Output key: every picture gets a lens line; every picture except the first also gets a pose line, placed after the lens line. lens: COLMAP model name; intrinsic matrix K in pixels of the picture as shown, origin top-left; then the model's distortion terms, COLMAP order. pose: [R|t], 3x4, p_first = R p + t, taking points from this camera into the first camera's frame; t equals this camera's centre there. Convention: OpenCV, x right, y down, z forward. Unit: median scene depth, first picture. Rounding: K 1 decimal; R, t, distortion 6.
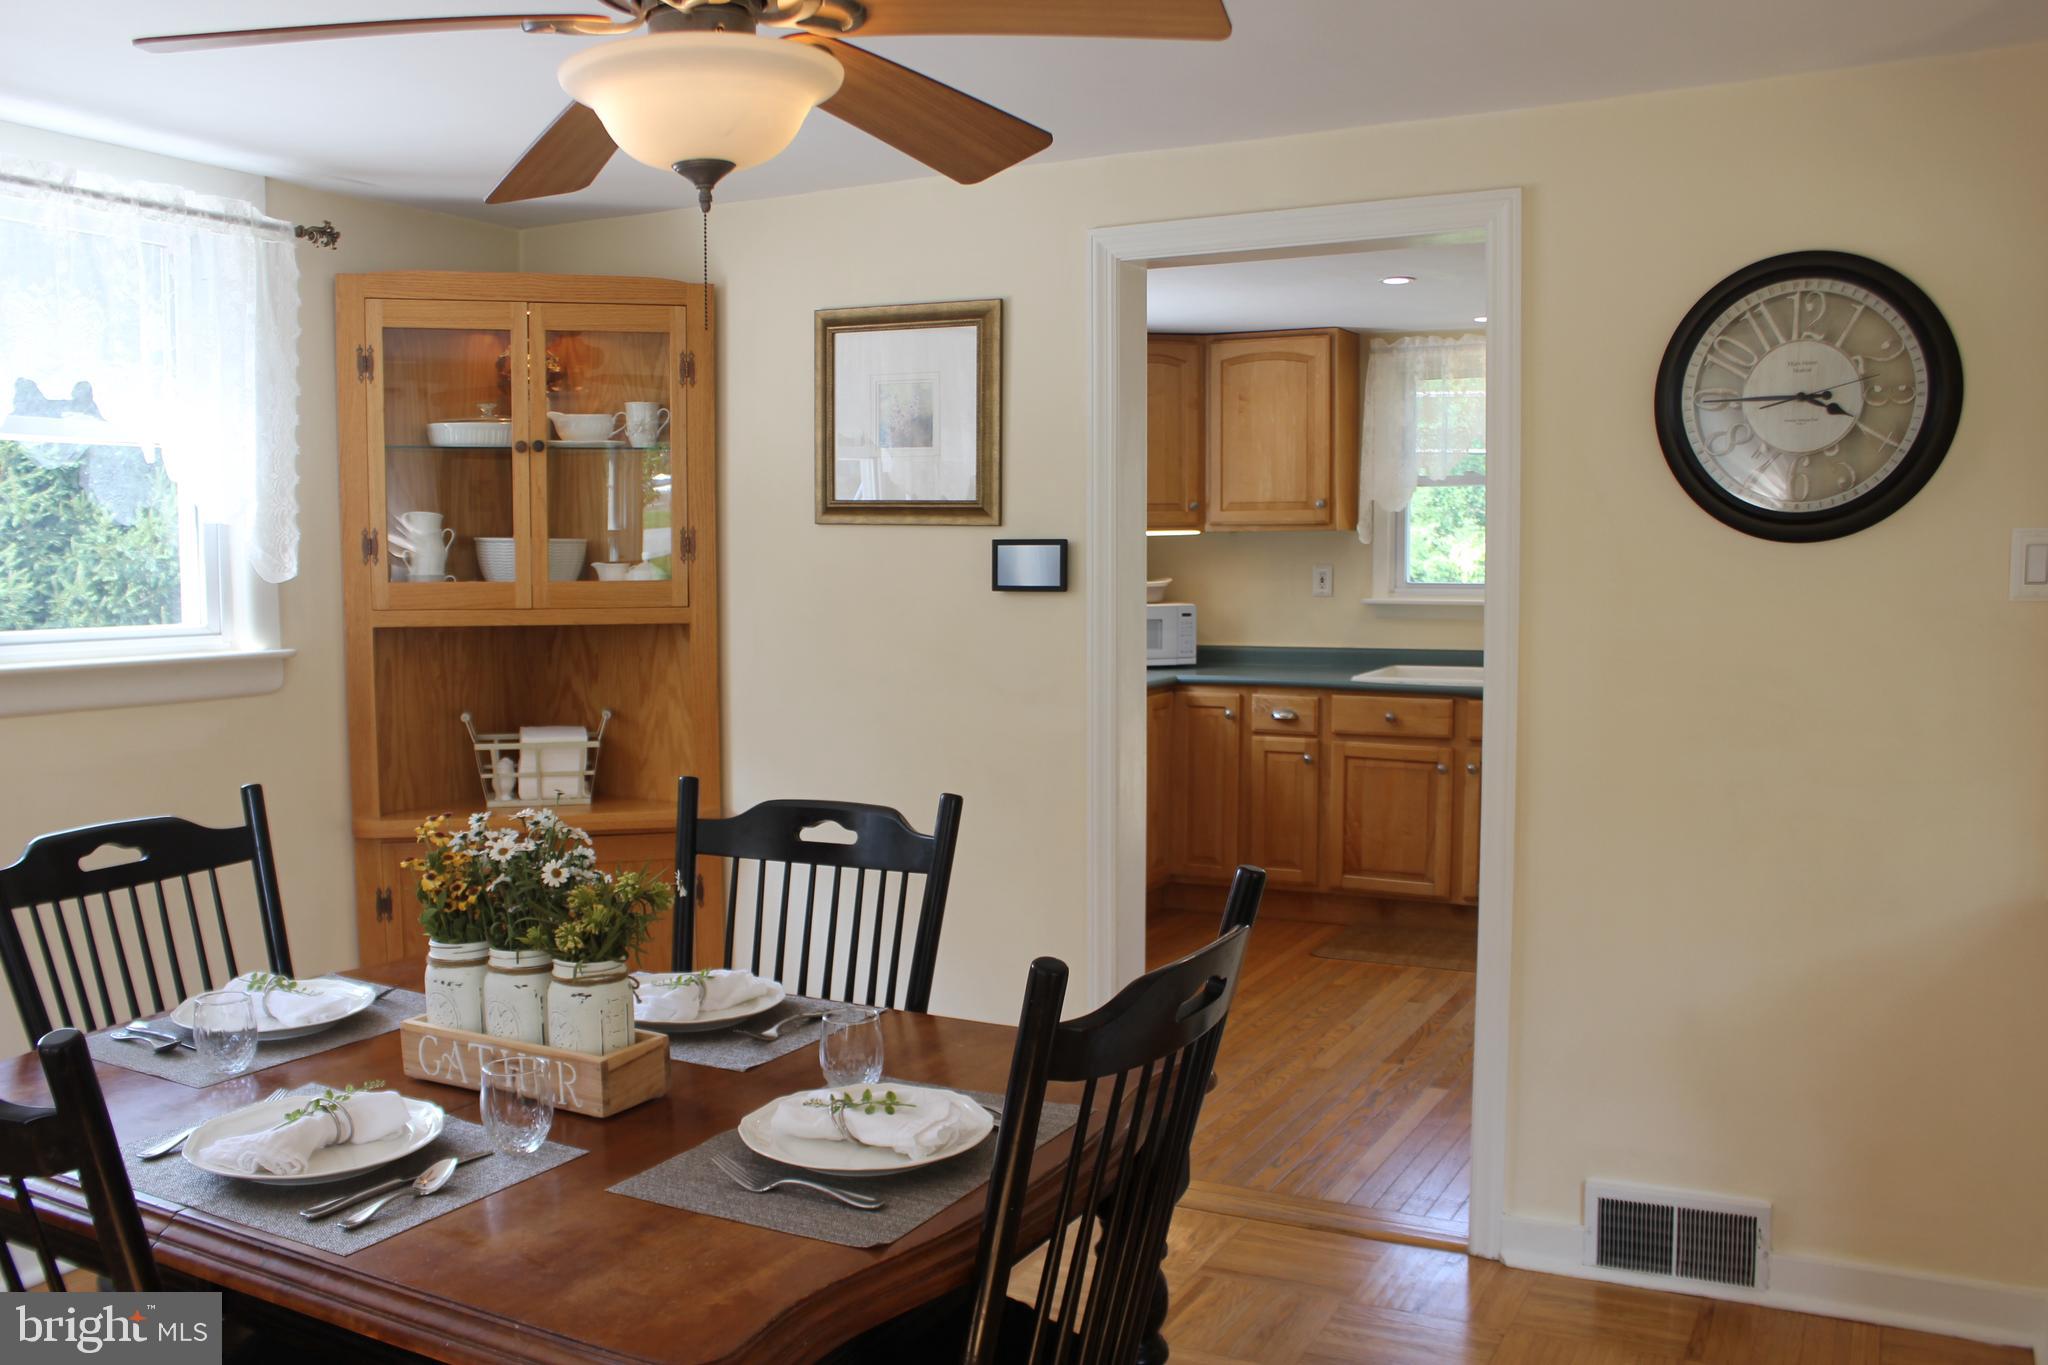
lens RADIAL K [[1750.4, 0, 951.3], [0, 1750.4, 686.5], [0, 0, 1]] dist [-0.135685, 0.112614]
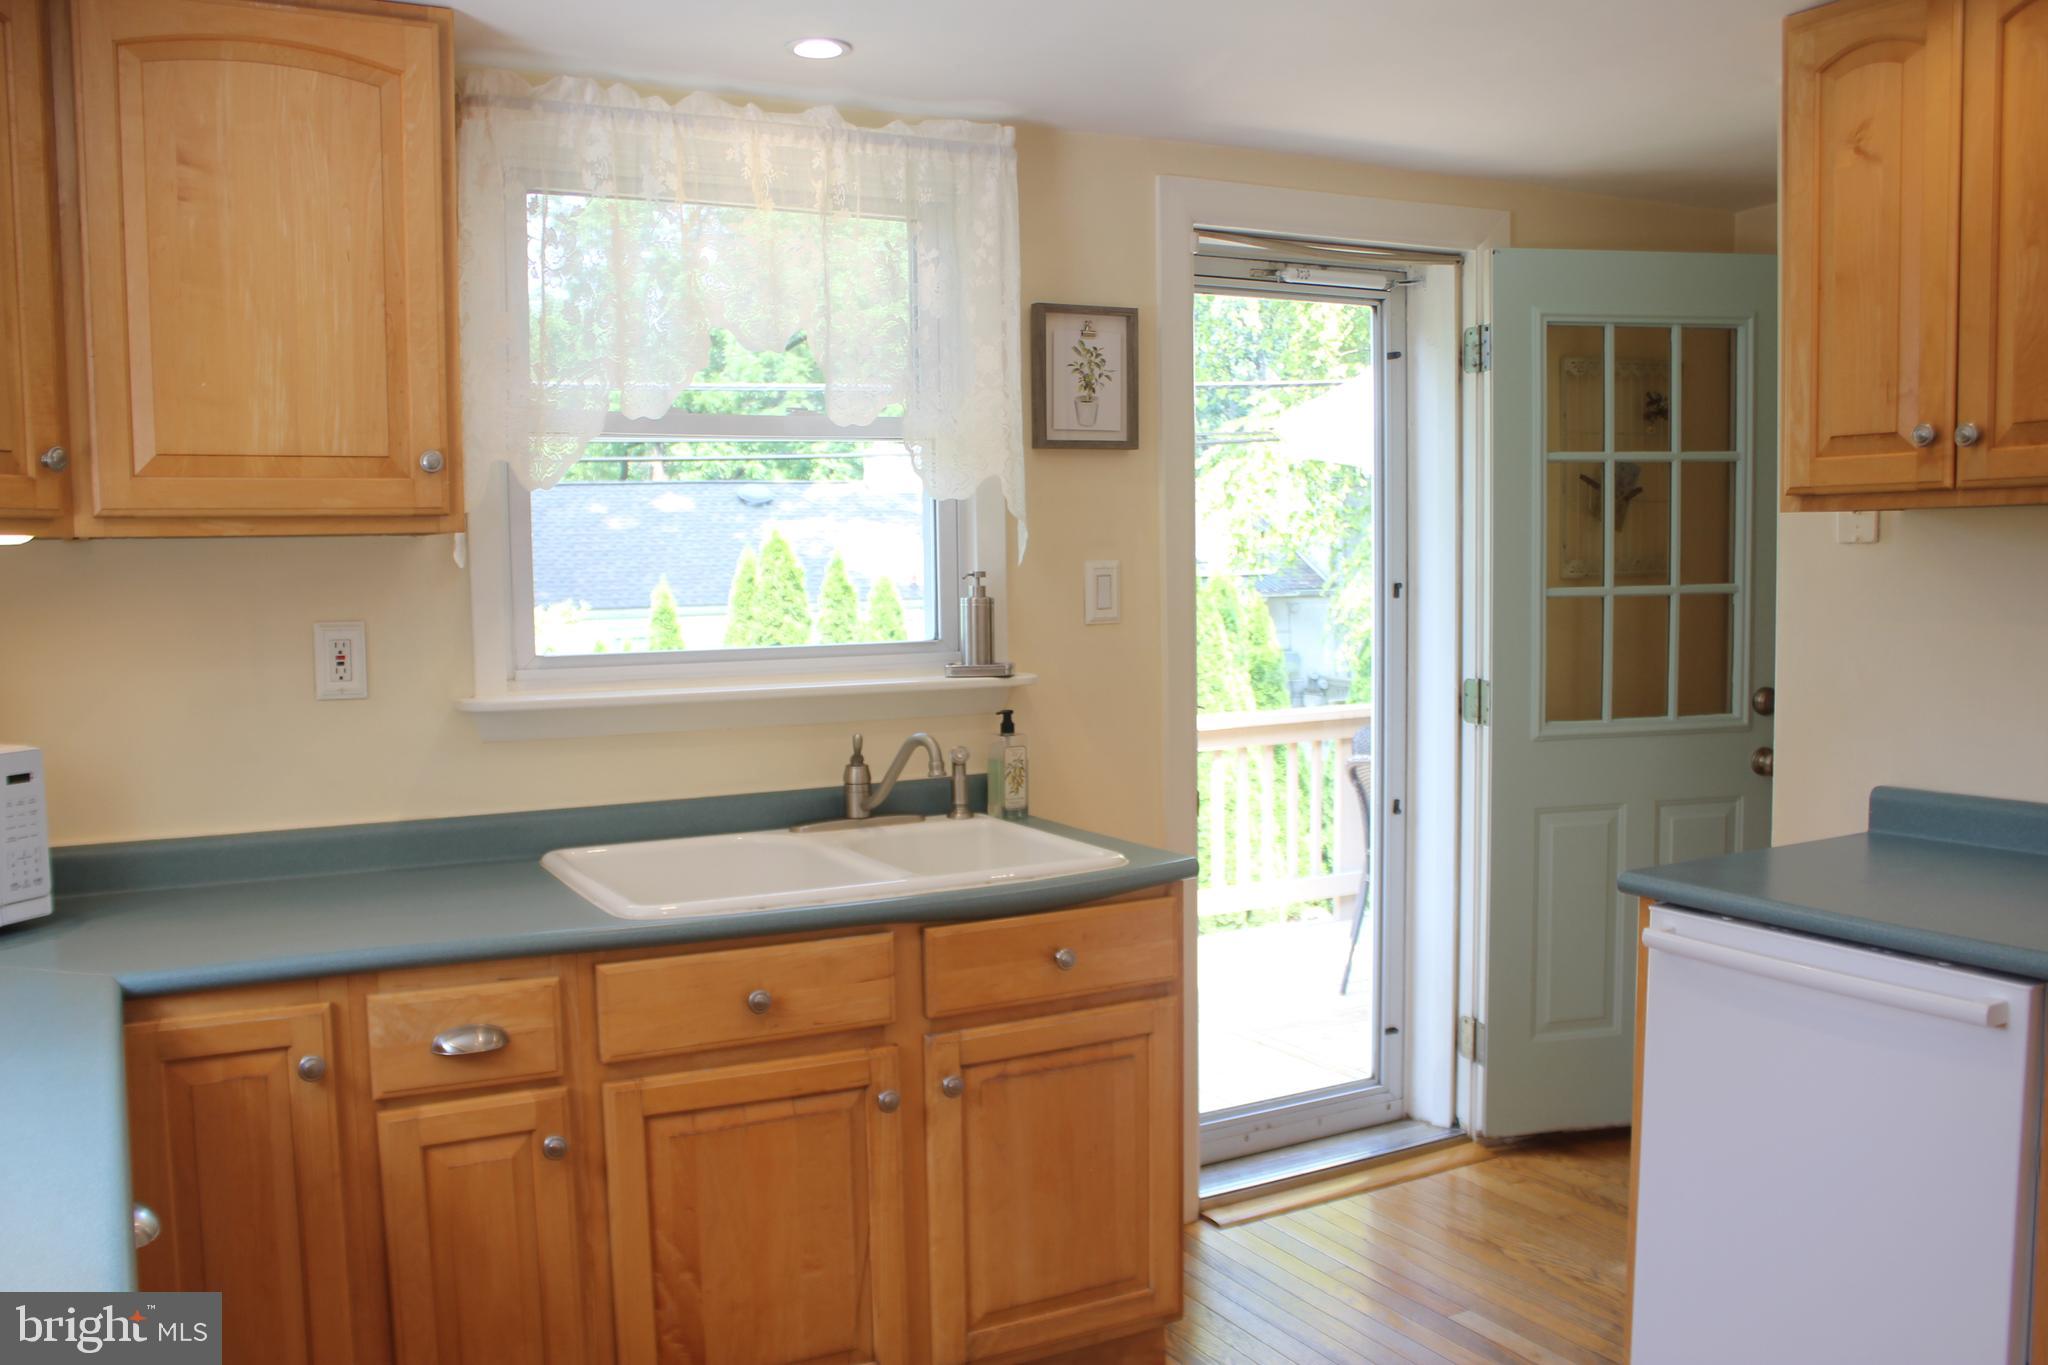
lens RADIAL K [[1759.2, 0, 1018.9], [0, 1759.2, 742.3], [0, 0, 1]] dist [-0.149006, 0.144529]
pose [[0.541960, -0.083892, 0.836207, -0.041308], [0.076765, 0.995787, 0.050149, -0.053220], [-0.836891, 0.037013, 0.546117, 0.691623]]
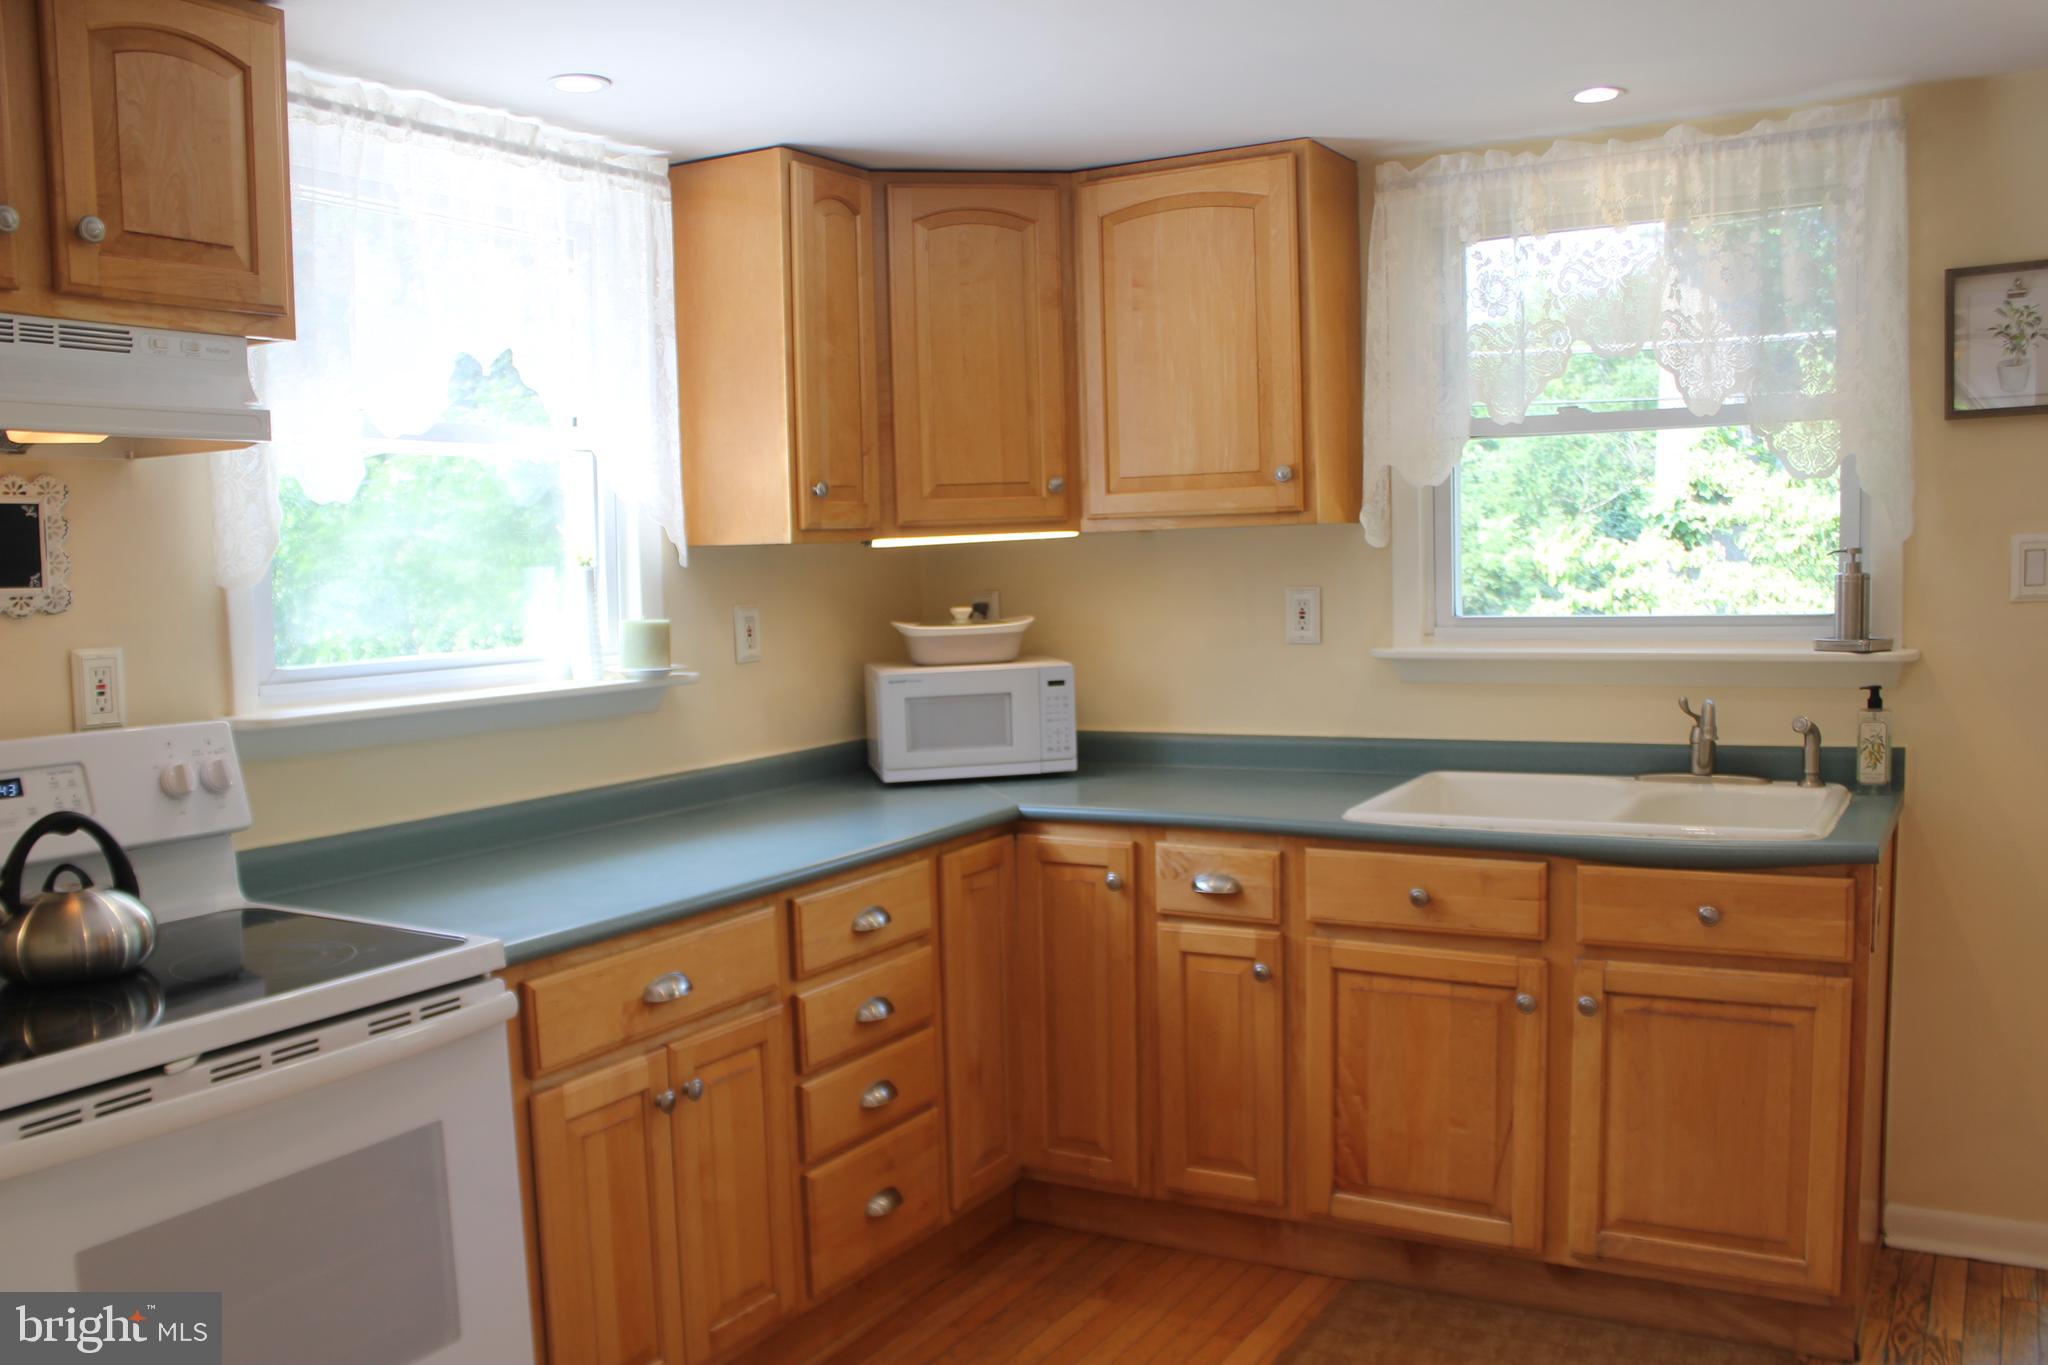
lens RADIAL K [[1730.1, 0, 957.3], [0, 1730.1, 719.7], [0, 0, 1]] dist [-0.136424, 0.100040]
pose [[0.998788, -0.022458, -0.043790, 0.135195], [0.023206, 0.999592, 0.016633, -0.041798], [0.043399, -0.017629, 0.998902, 0.477201]]
